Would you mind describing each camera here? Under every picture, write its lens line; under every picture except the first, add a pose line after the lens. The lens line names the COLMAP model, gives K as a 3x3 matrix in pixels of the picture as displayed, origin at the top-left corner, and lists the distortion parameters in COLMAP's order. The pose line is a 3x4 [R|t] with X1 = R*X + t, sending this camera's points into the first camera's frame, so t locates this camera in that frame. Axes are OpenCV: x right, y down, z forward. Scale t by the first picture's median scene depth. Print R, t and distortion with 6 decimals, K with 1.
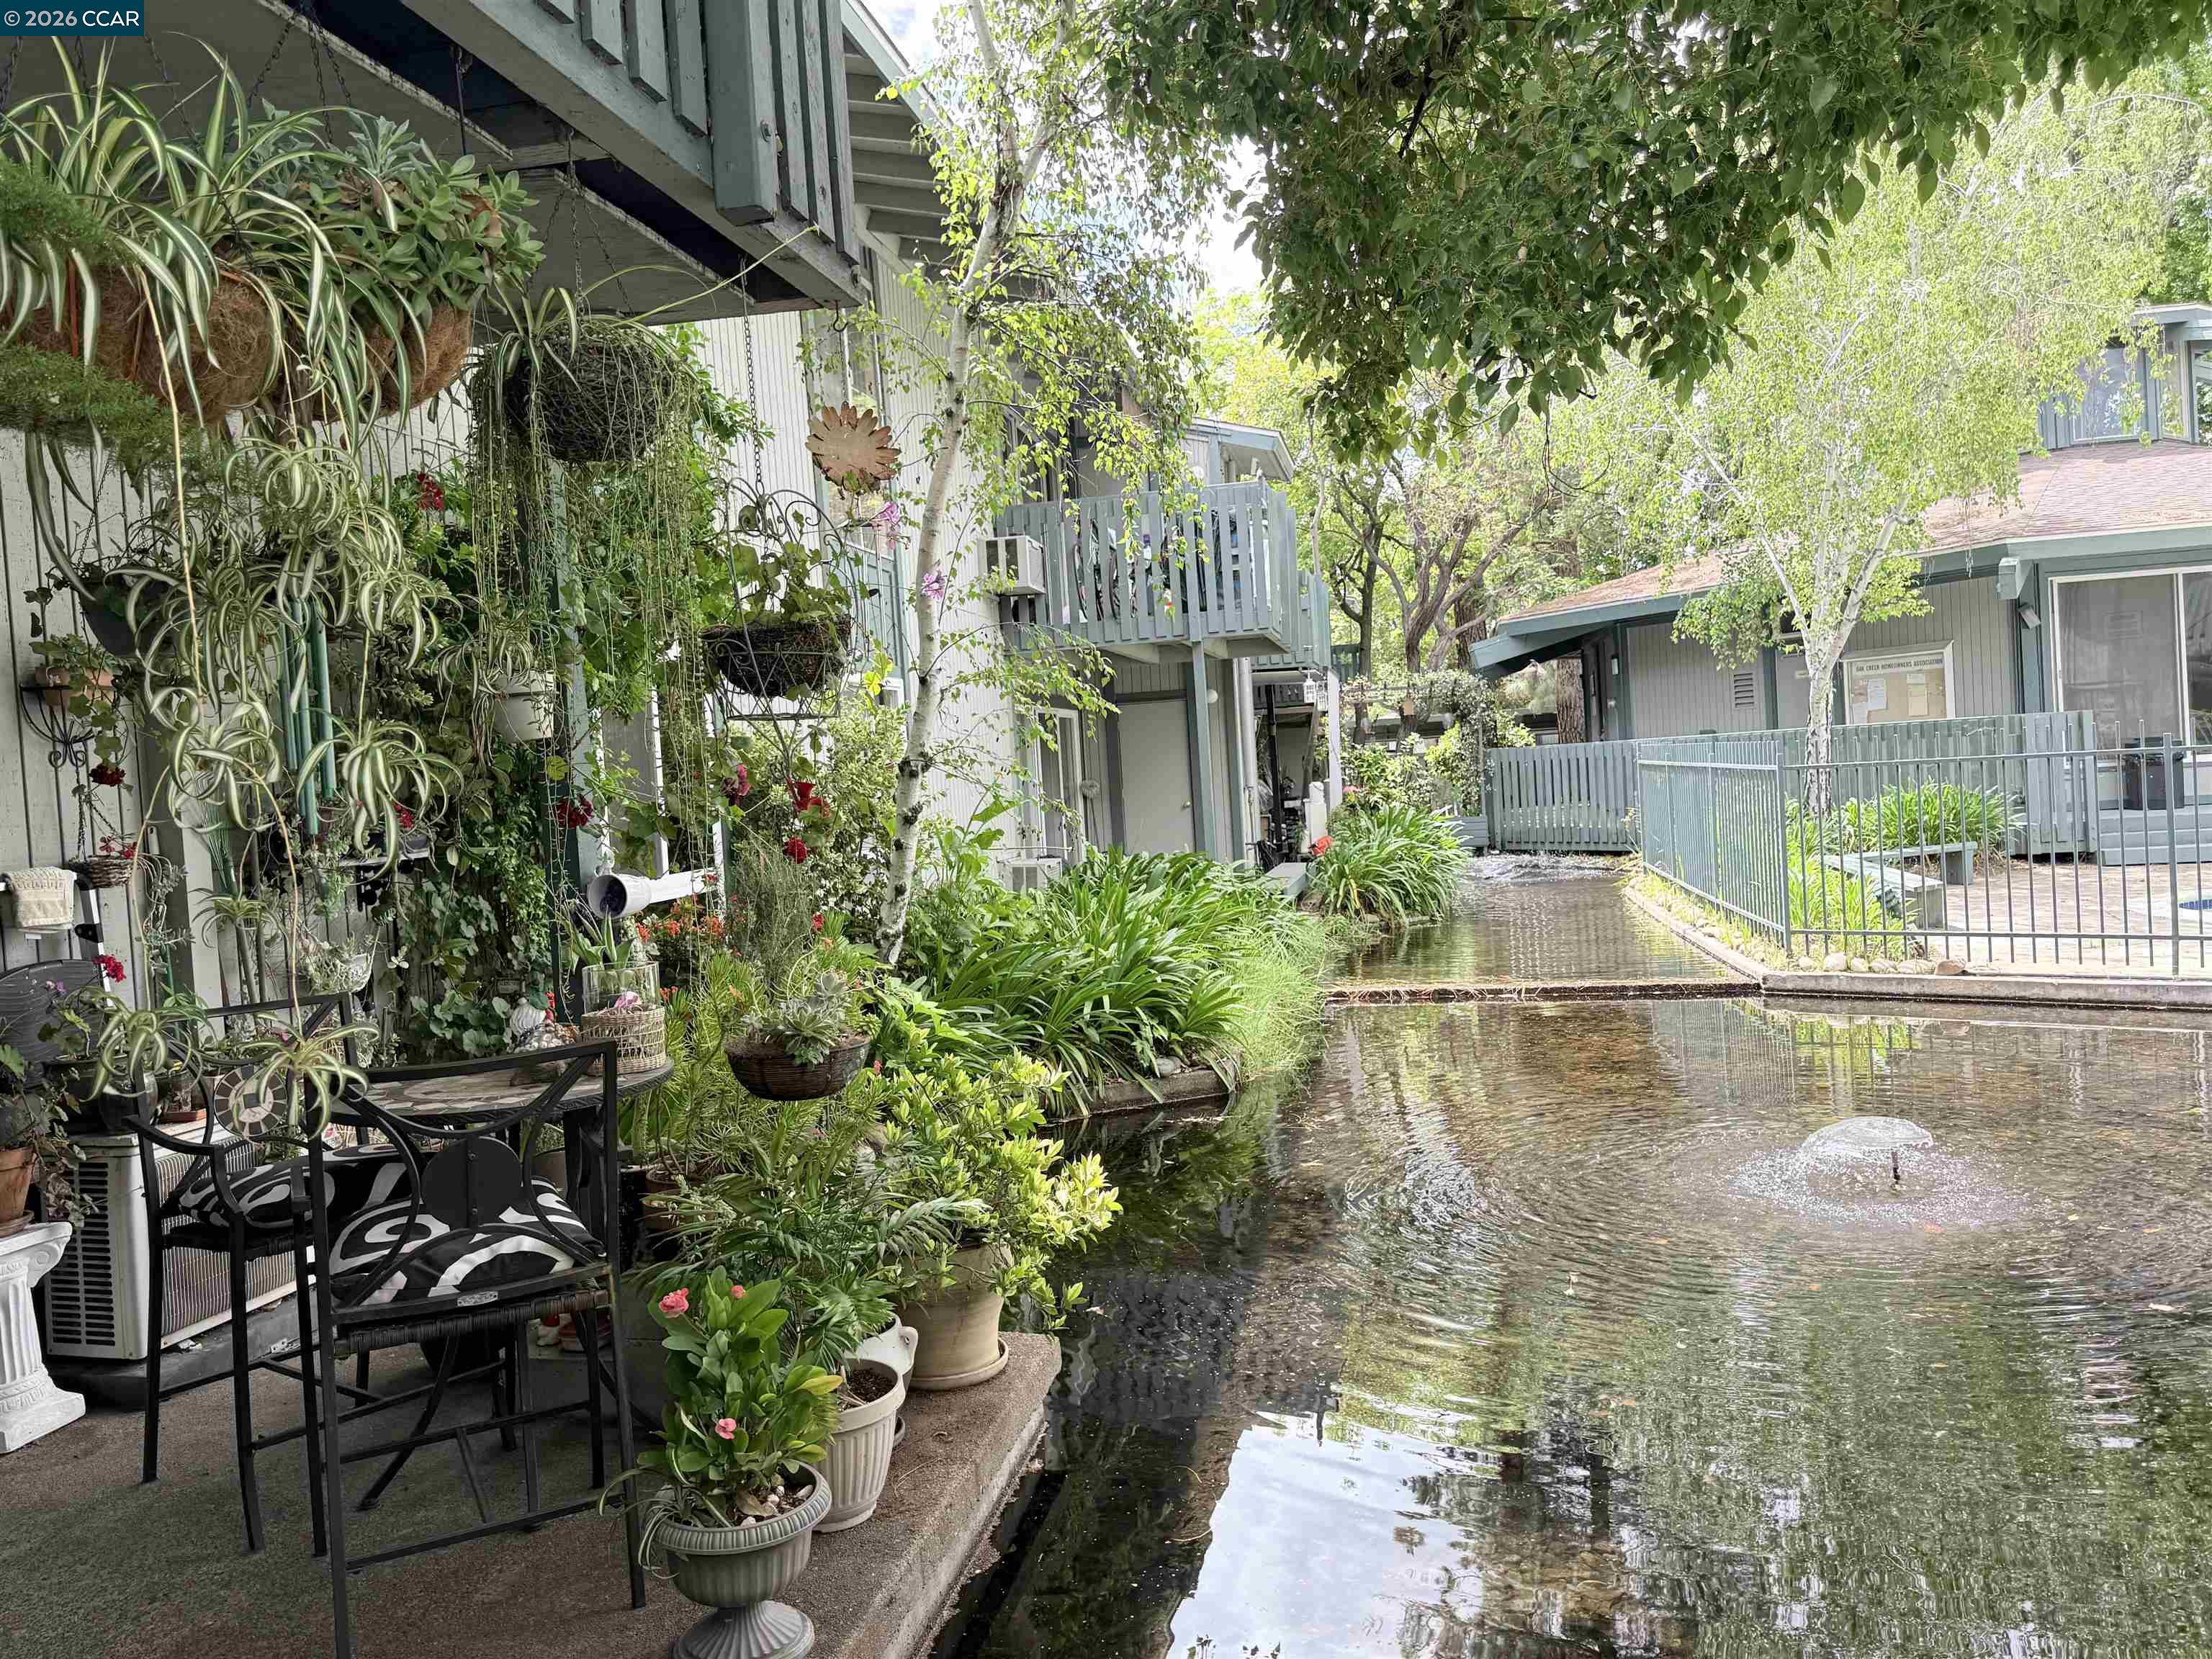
lens RADIAL K [[1545.0, 0, 1116.8], [0, 1545.0, 809.2], [0, 0, 1]] dist [0.100153, -0.139826]
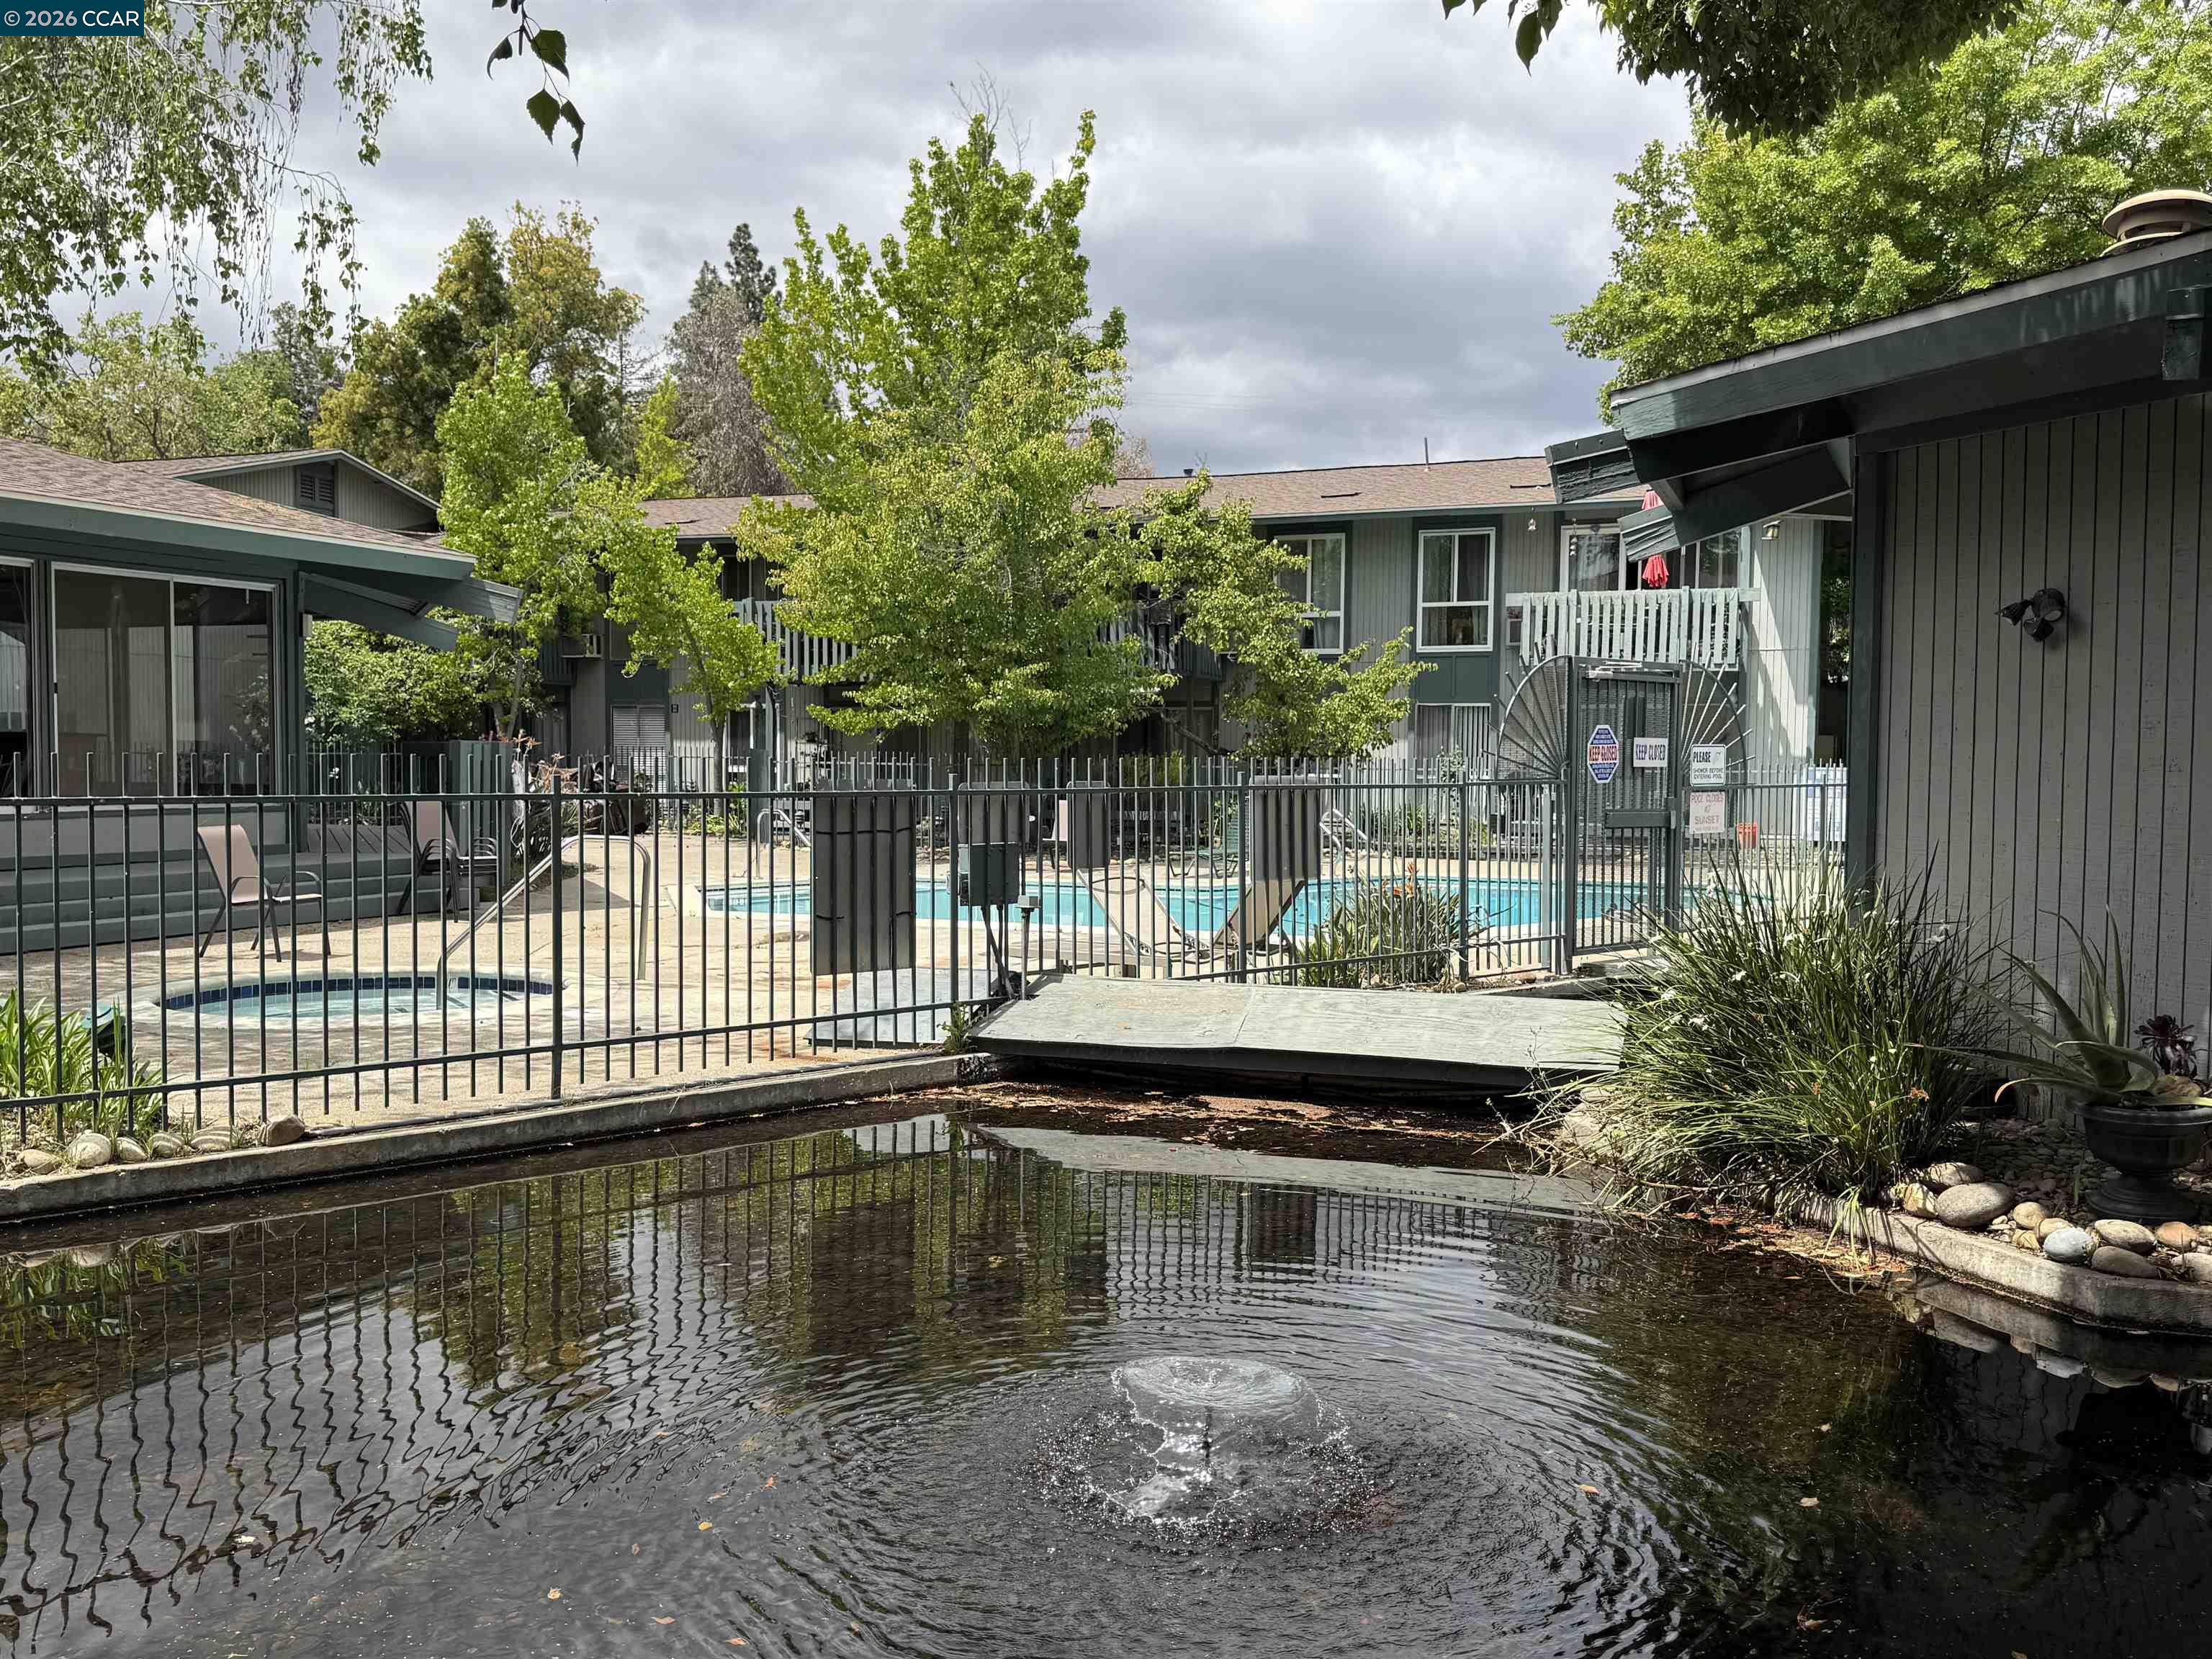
lens RADIAL K [[1907.1, 0, 1093.8], [0, 1907.1, 835.8], [0, 0, 1]] dist [0.150131, -0.278804]
pose [[0.175286, 0.021228, 0.984289, -0.253157], [0.004270, 0.999742, -0.022321, 0.003365], [-0.984508, 0.008116, 0.175150, 0.793625]]
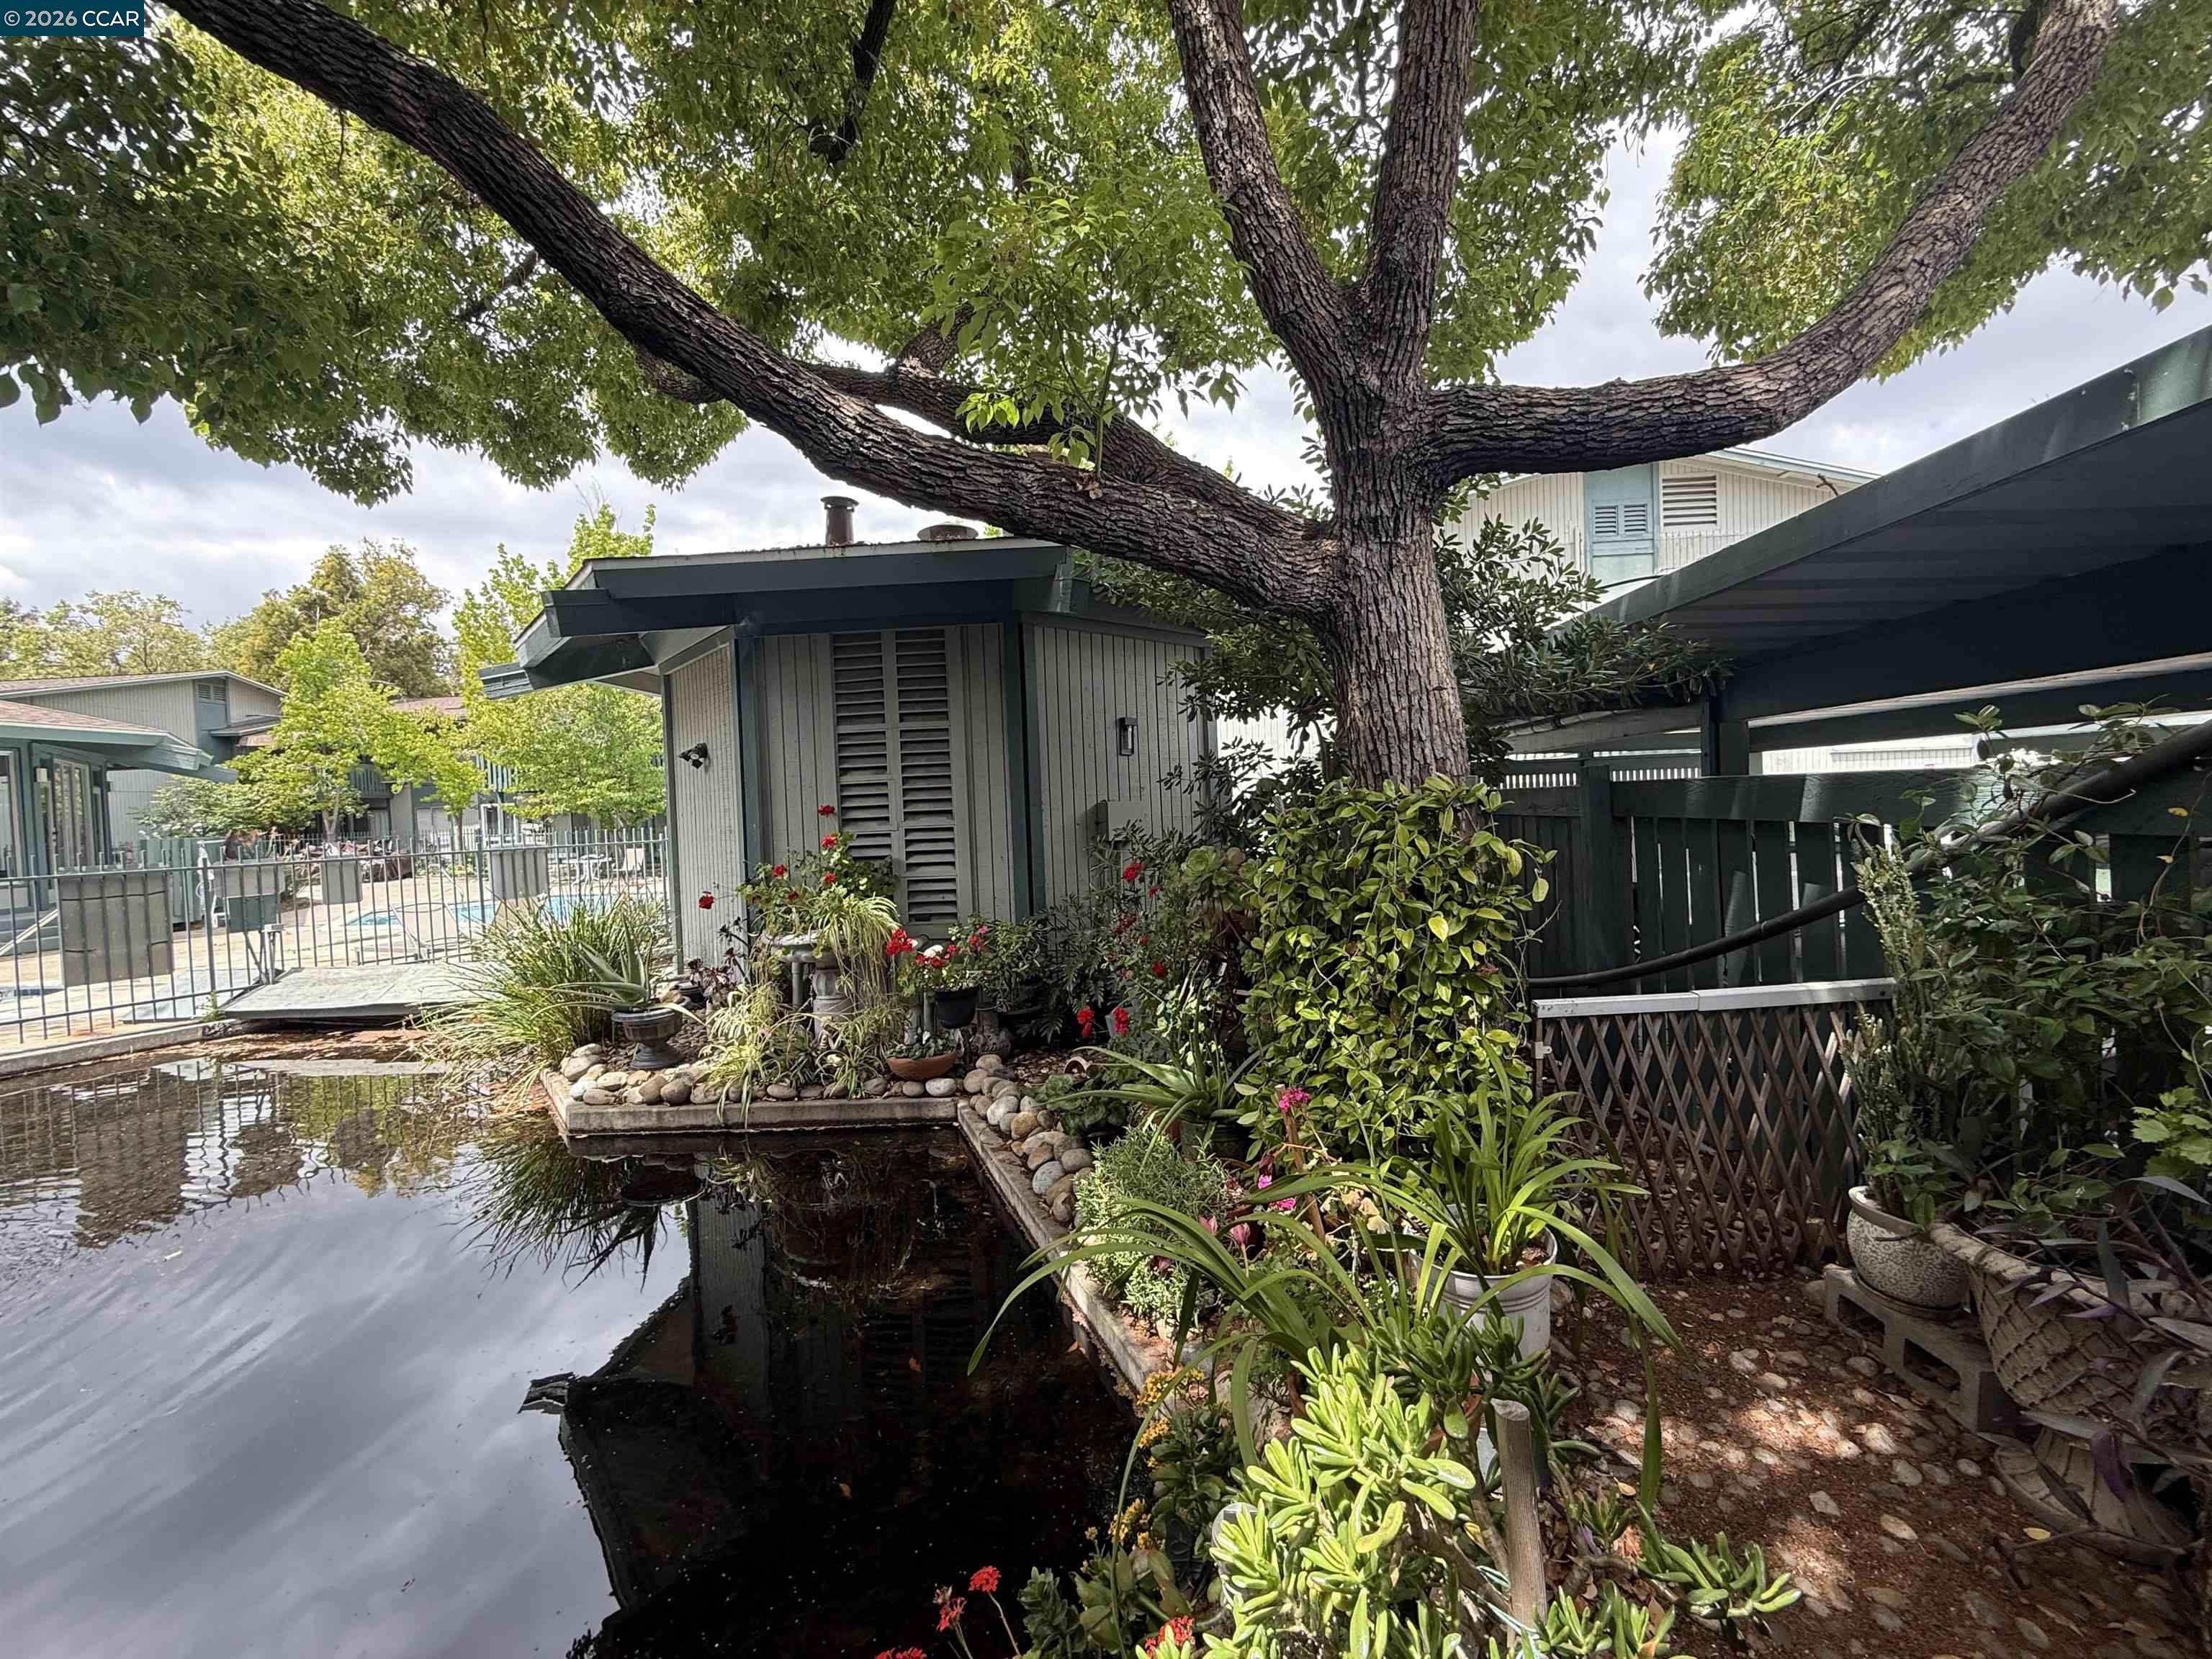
lens RADIAL K [[878.8, 0, 1097.3], [0, 878.8, 829.6], [0, 0, 1]] dist [-0.001275, -0.000011]
pose [[-0.128585, 0.039448, 0.990914, -0.122483], [0.066874, 0.997279, -0.031024, -0.000077], [-0.989441, 0.062277, -0.130873, 0.153676]]
